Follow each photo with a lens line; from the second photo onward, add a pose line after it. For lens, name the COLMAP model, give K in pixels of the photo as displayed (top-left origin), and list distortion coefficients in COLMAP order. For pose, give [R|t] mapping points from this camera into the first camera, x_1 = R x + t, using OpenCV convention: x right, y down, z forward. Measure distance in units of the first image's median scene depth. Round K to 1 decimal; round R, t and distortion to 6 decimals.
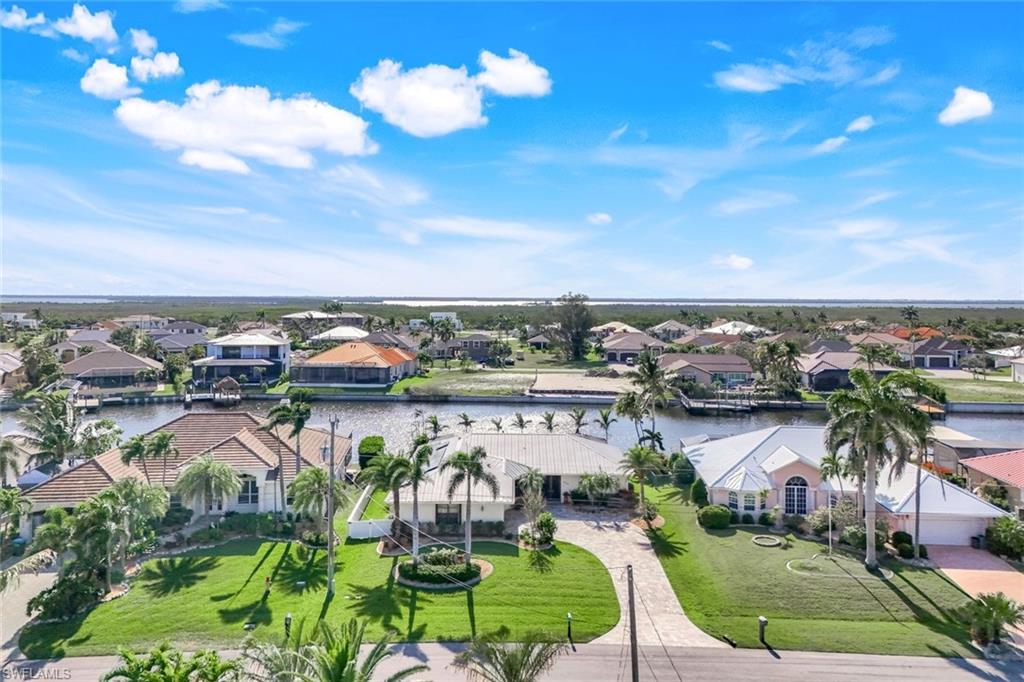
lens RADIAL K [[773.0, 0, 519.4], [0, 773.0, 341.9], [0, 0, 1]] dist [0.037466, -0.011418]
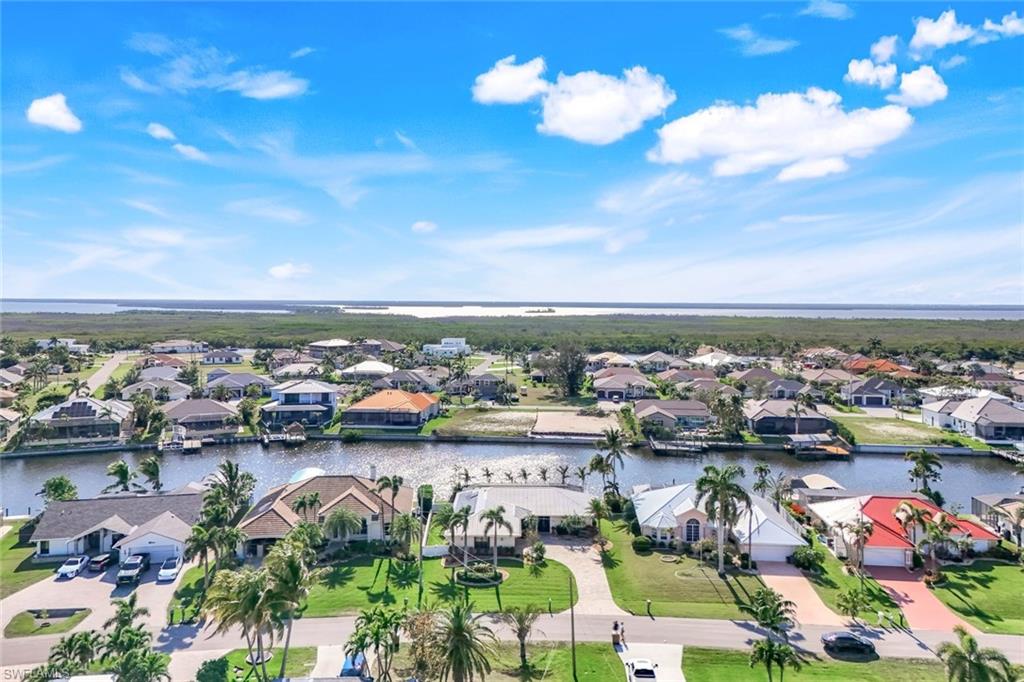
lens RADIAL K [[773.0, 0, 512.6], [0, 773.0, 343.0], [0, 0, 1]] dist [0.037466, -0.011418]
pose [[0.999915, -0.001382, -0.012978, -0.002136], [0.001350, 0.999996, -0.002480, -0.192740], [0.012982, 0.002462, 0.999913, -0.640714]]
